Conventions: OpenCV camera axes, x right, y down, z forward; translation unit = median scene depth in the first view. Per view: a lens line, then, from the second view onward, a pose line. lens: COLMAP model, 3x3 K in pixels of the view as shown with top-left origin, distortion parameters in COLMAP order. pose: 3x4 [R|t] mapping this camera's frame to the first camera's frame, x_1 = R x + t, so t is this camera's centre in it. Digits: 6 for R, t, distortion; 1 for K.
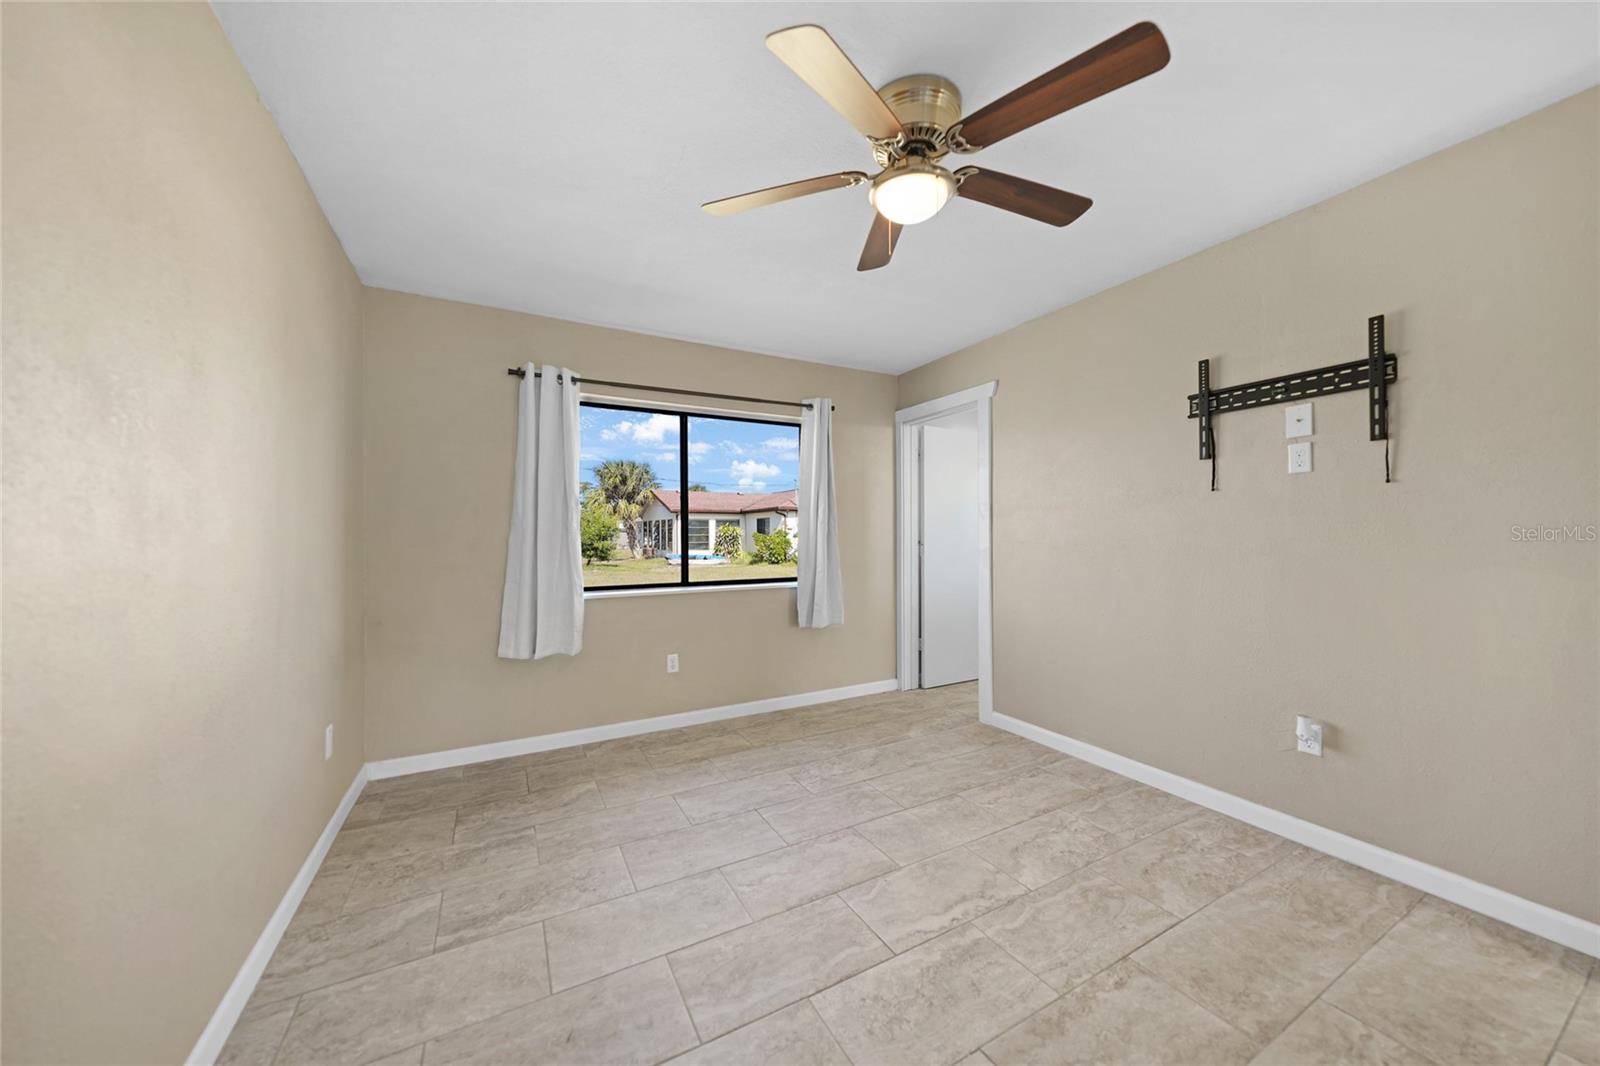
lens RADIAL K [[557.5, 0, 803.1], [0, 557.5, 541.6], [0, 0, 1]] dist [-0.000276, -0.000107]
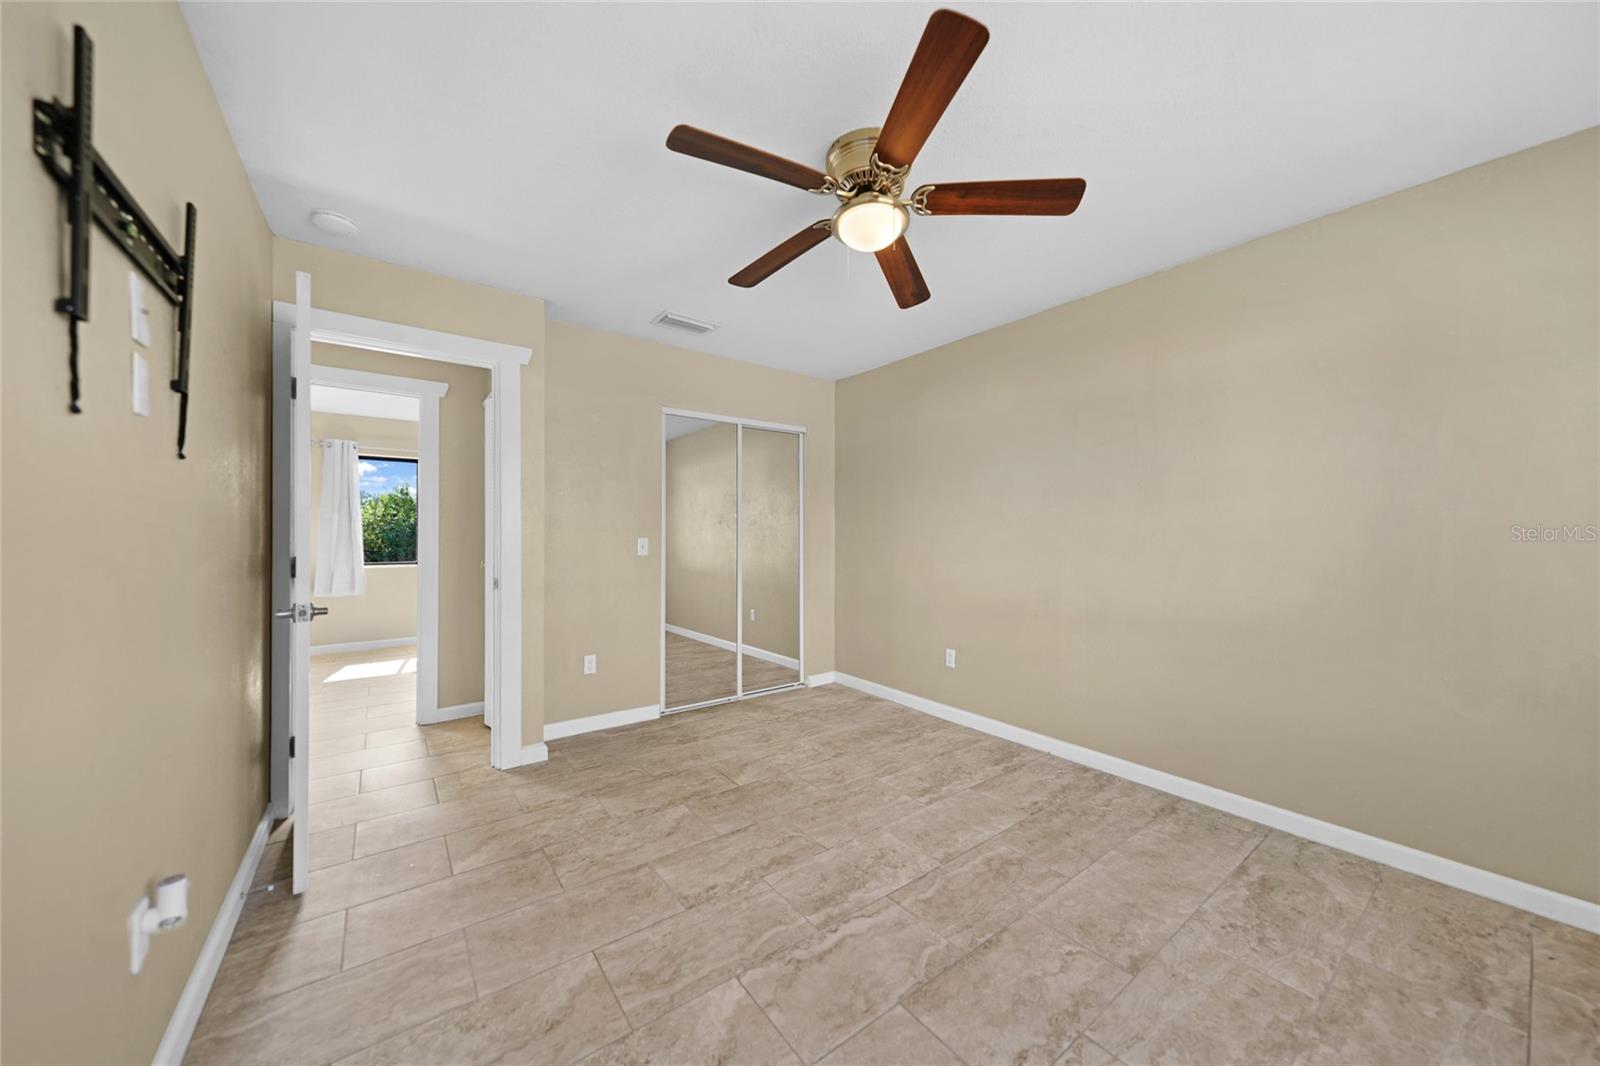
lens RADIAL K [[557.5, 0, 803.1], [0, 557.5, 541.6], [0, 0, 1]] dist [-0.000276, -0.000107]
pose [[-0.990433, 0.005707, -0.137879, 0.312573], [0.001955, 0.999625, 0.027329, -0.017984], [0.137983, 0.026798, -0.990072, 1.329755]]
